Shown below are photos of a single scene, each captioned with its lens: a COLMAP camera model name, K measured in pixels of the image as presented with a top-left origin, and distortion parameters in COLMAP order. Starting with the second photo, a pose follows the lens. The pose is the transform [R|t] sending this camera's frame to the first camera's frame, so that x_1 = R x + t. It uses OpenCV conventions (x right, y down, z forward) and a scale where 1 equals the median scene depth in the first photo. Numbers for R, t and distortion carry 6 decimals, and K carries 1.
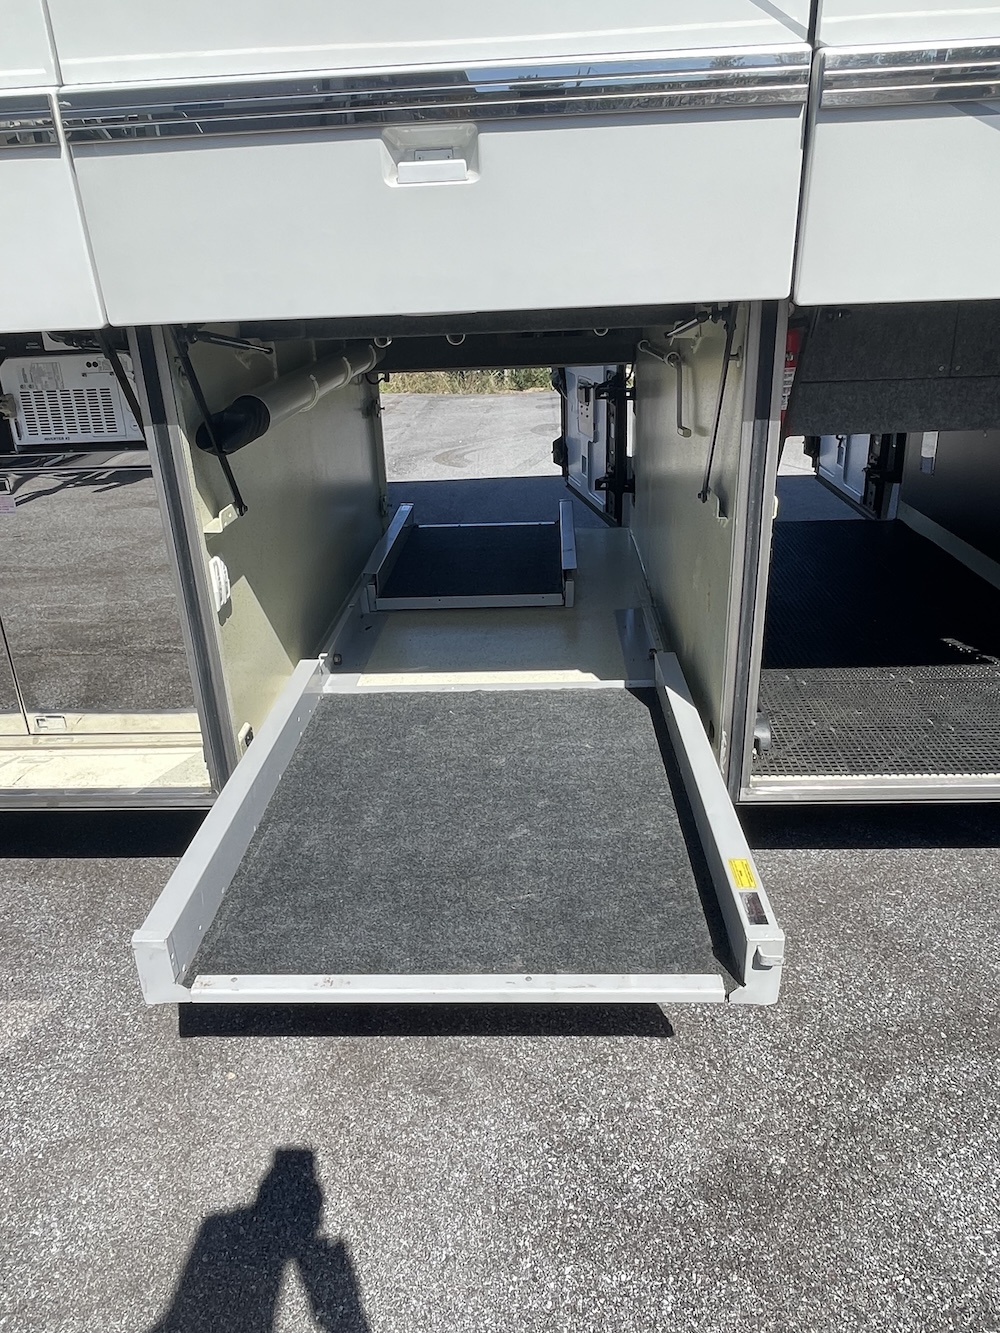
lens RADIAL K [[929.3, 0, 499.8], [0, 929.3, 641.3], [0, 0, 1]] dist [0.004357, -0.003513]
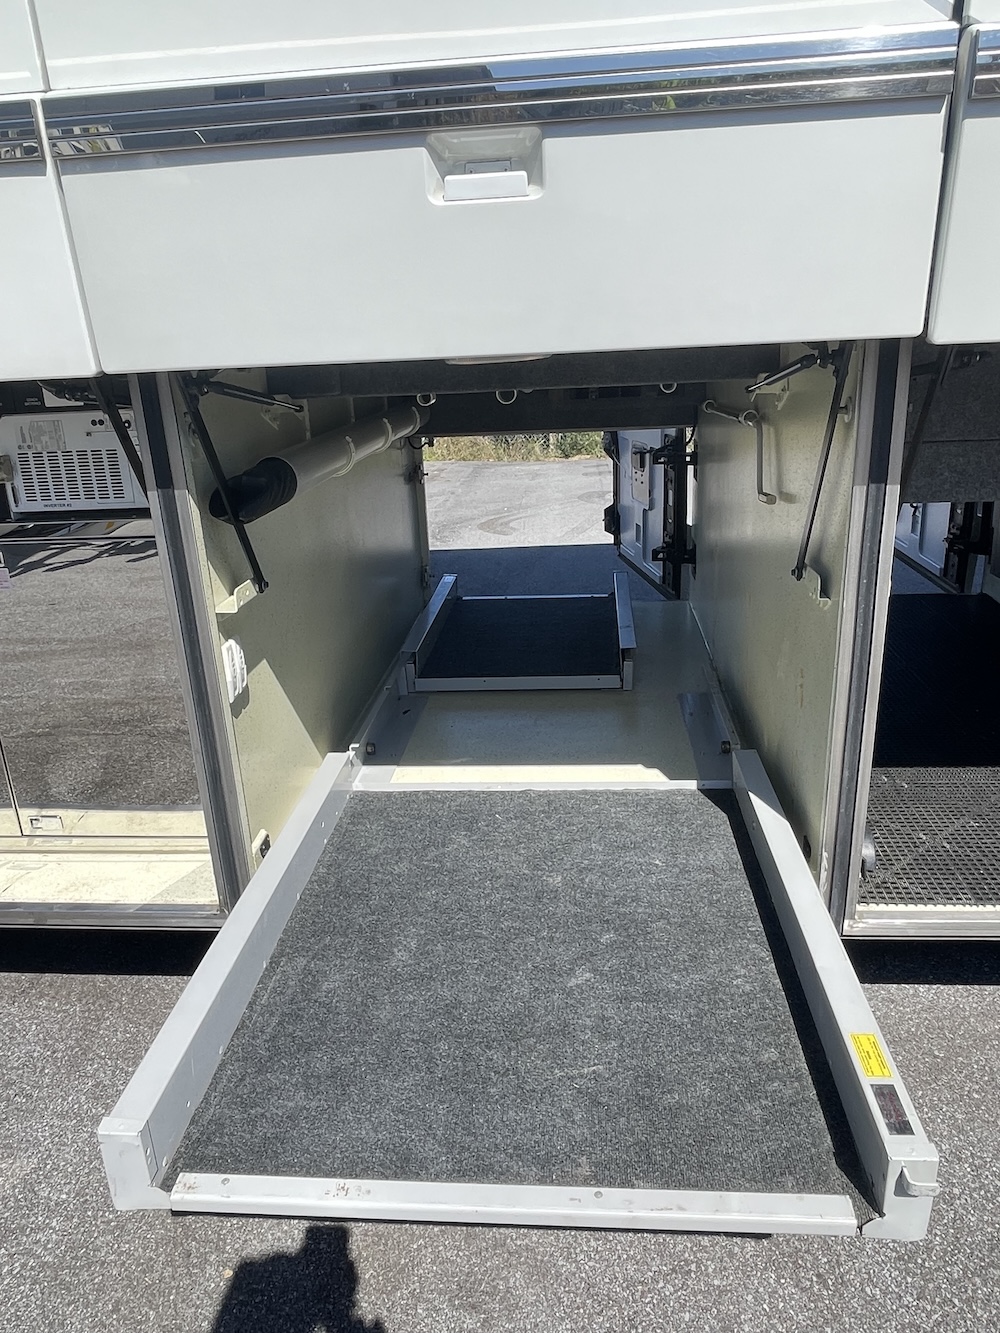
lens RADIAL K [[923.1, 0, 506.3], [0, 923.1, 653.7], [0, 0, 1]] dist [-0.002347, -0.007055]
pose [[0.999262, 0.007338, -0.037704, -0.013581], [-0.009443, 0.998388, -0.055958, -0.029346], [0.037233, 0.056273, 0.997721, 0.136453]]
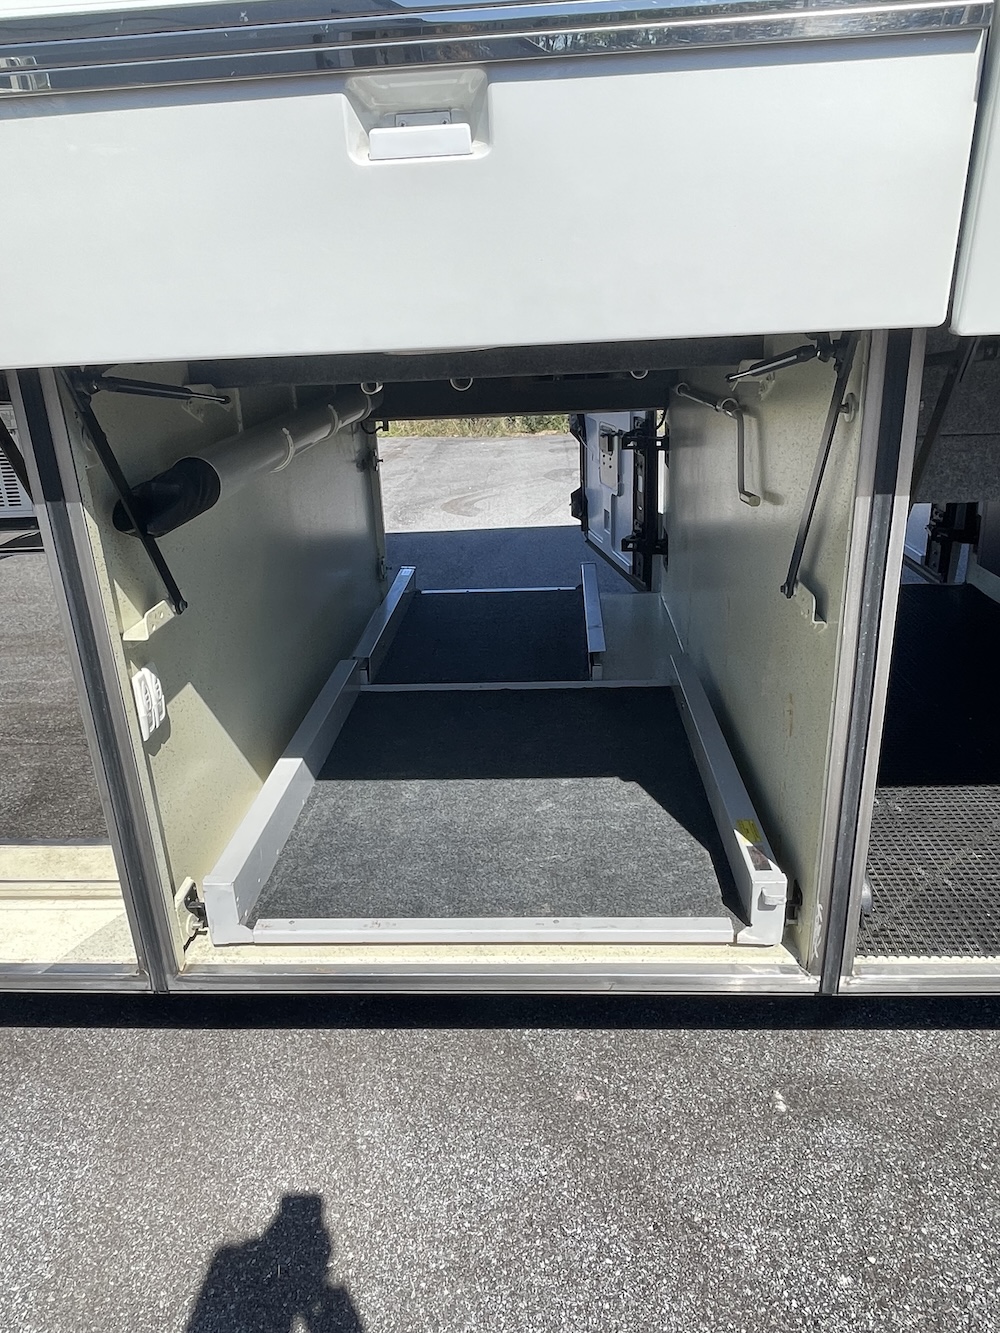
lens RADIAL K [[921.7, 0, 499.5], [0, 921.7, 642.8], [0, 0, 1]] dist [-0.007679, 0.000843]
pose [[0.999930, -0.001516, -0.011771, -0.005005], [0.001078, 0.999310, -0.037136, -0.076818], [0.011819, 0.037121, 0.999241, 0.228733]]
